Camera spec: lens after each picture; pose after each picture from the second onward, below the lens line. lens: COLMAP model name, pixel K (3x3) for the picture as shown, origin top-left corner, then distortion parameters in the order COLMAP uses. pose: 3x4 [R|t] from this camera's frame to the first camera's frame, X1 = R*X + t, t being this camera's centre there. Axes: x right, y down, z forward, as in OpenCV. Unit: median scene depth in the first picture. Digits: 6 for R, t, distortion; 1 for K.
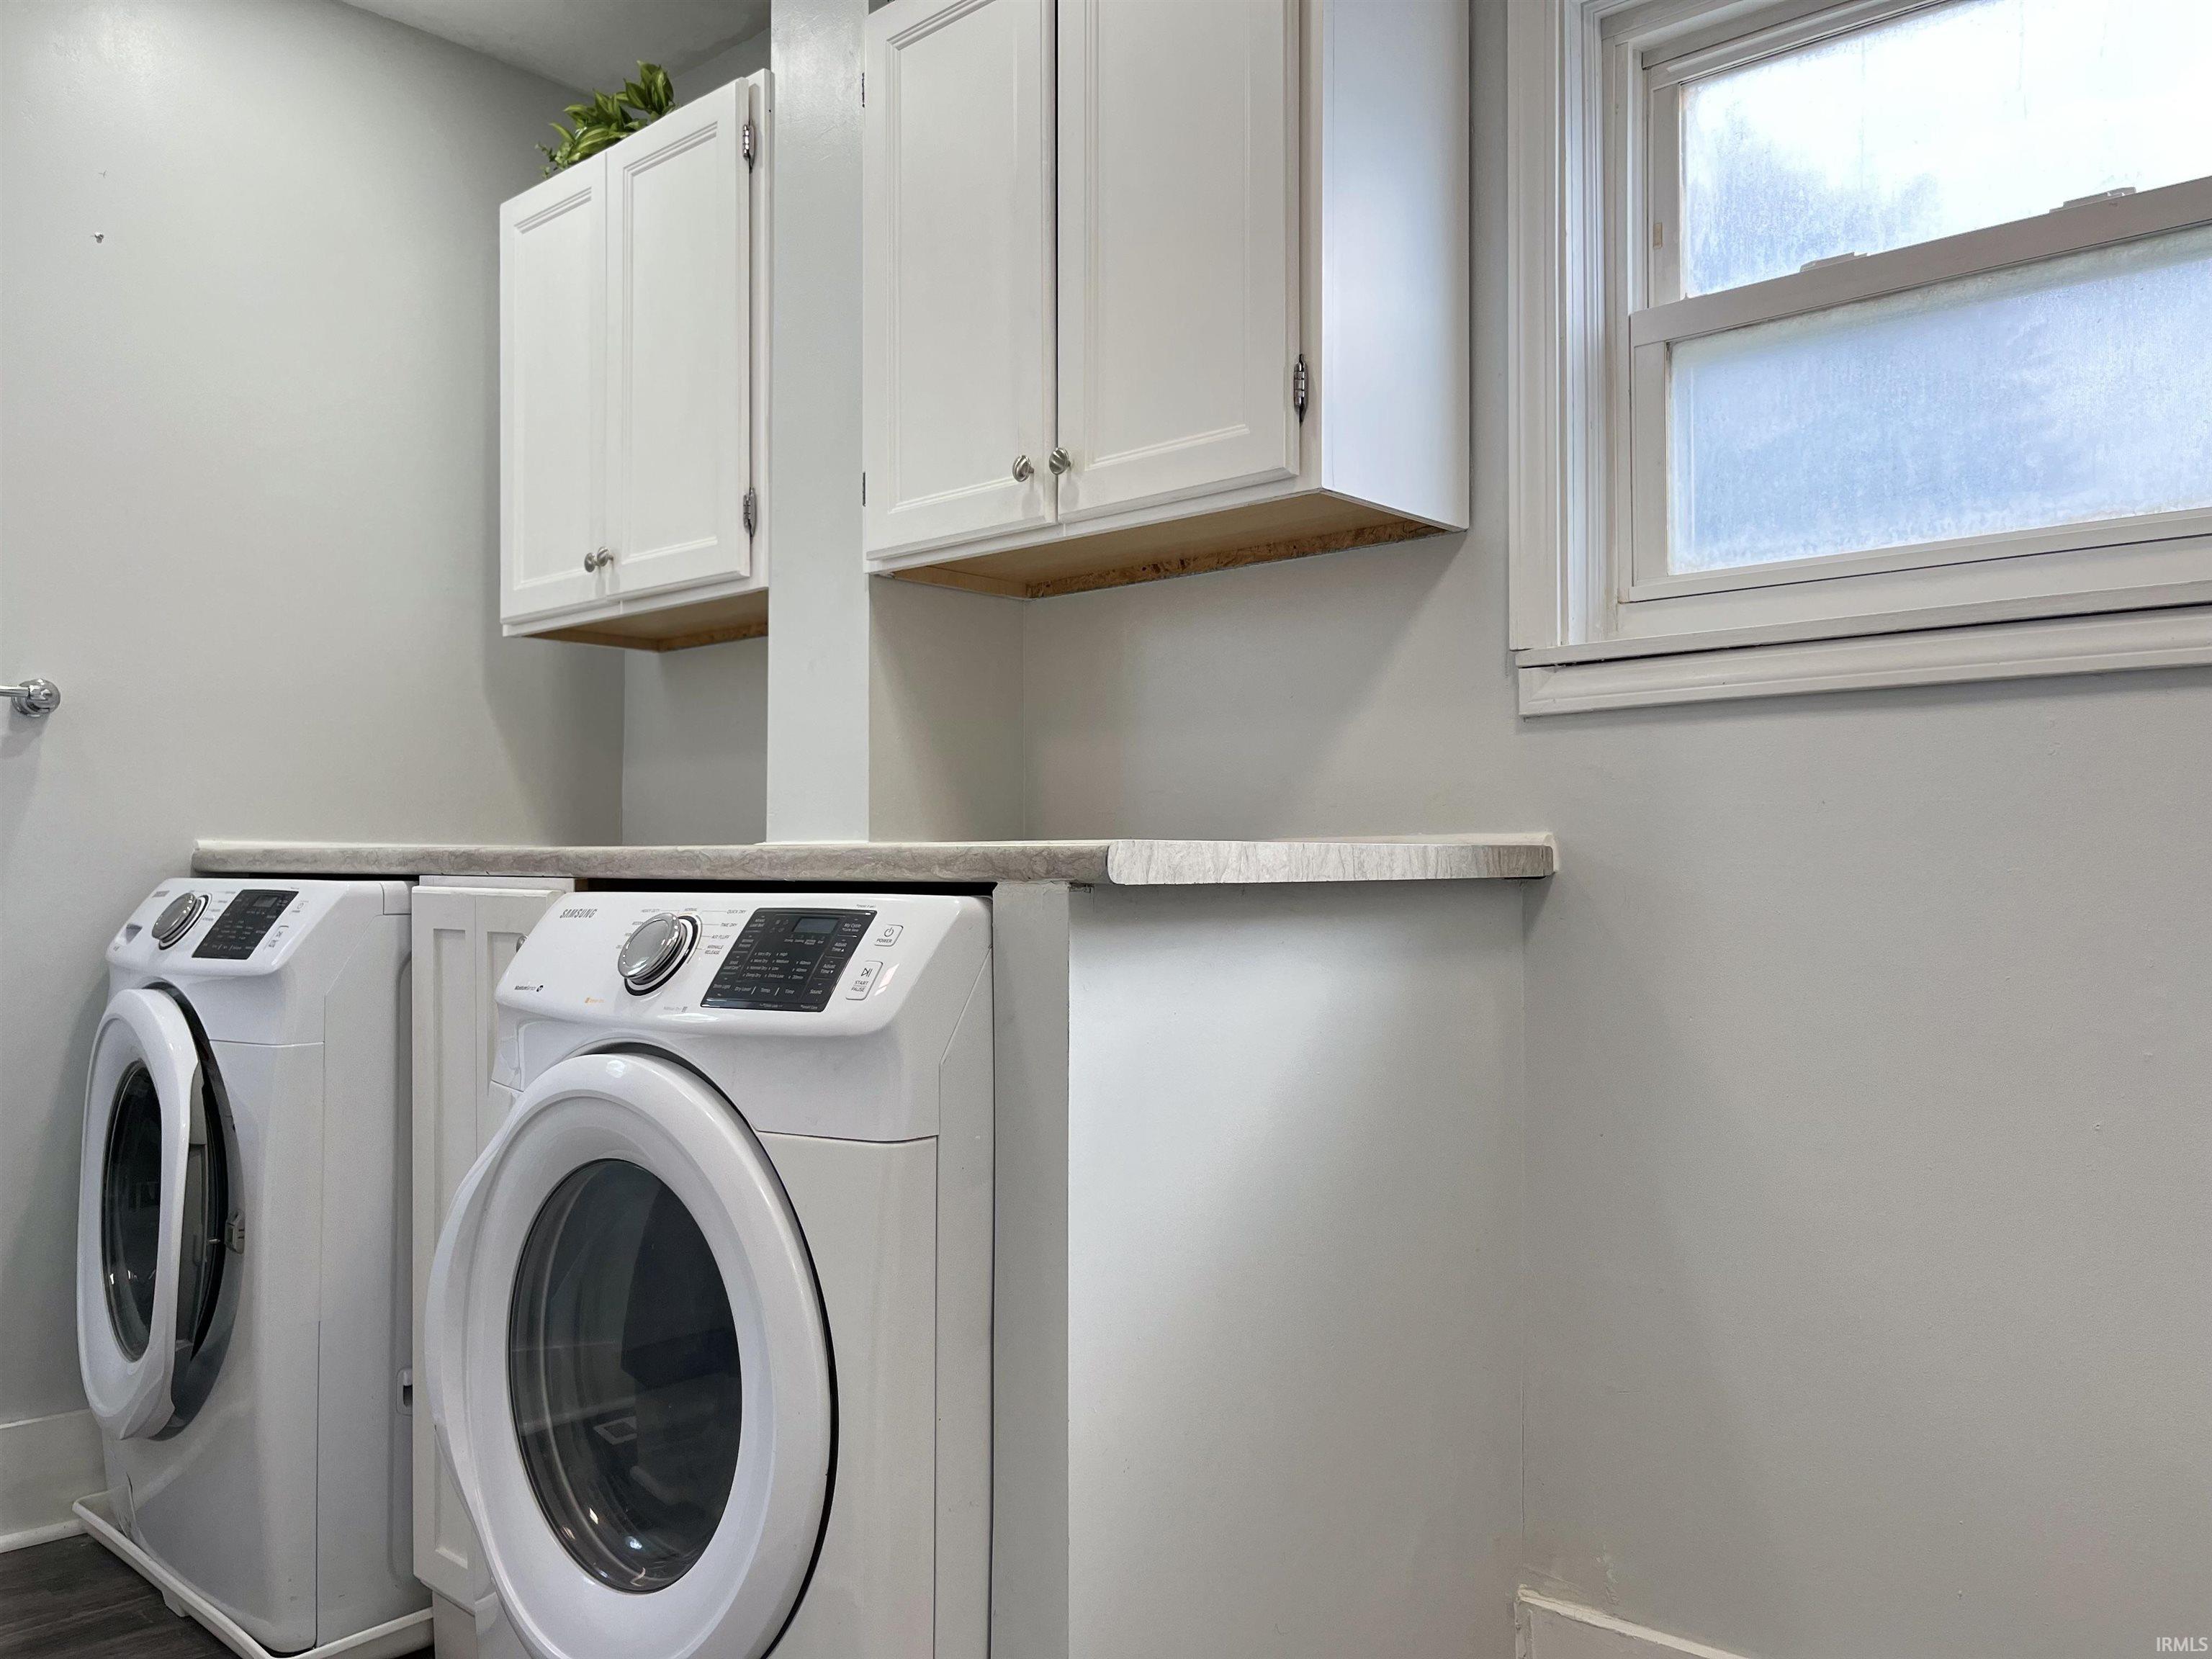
lens RADIAL K [[1675.6, 0, 1107.5], [0, 1675.6, 831.7], [0, 0, 1]] dist [0.064082, -0.092491]
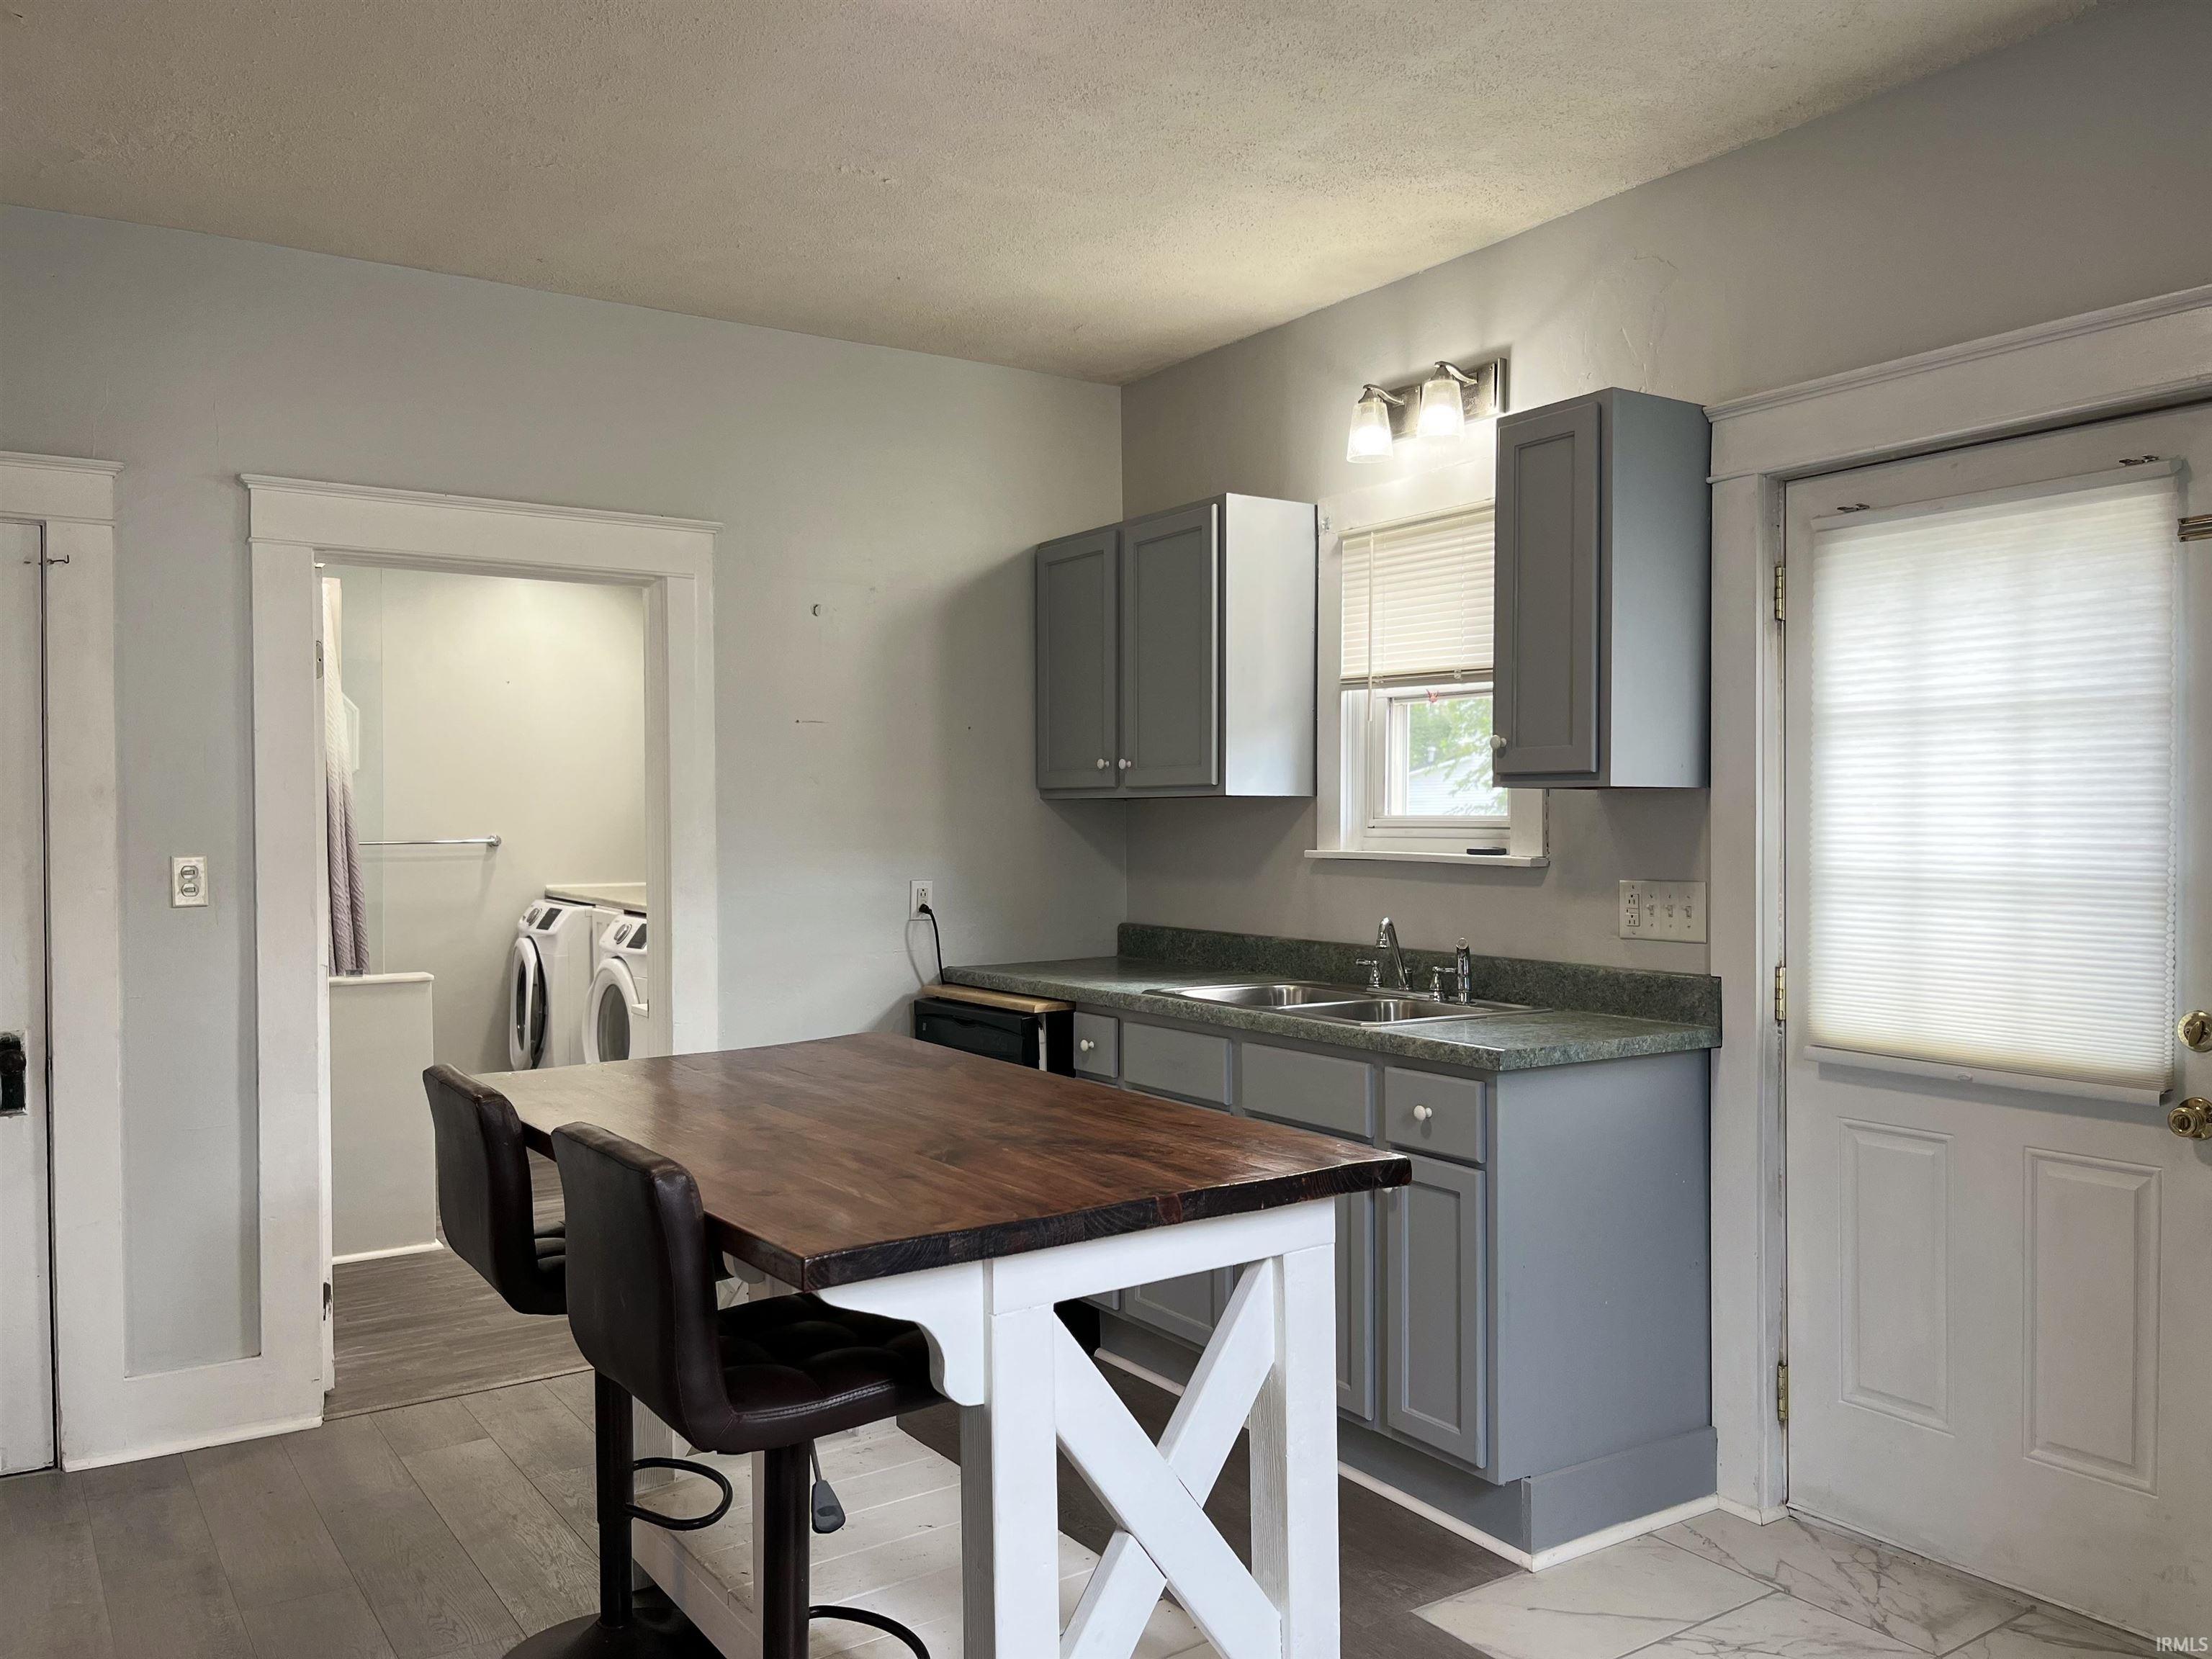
lens RADIAL K [[1675.6, 0, 1110.1], [0, 1675.6, 840.4], [0, 0, 1]] dist [0.064082, -0.092491]
pose [[0.970726, 0.001074, -0.240189, 1.327990], [0.009907, 0.998960, 0.044506, -0.231386], [0.239987, -0.045583, 0.969705, -1.900875]]
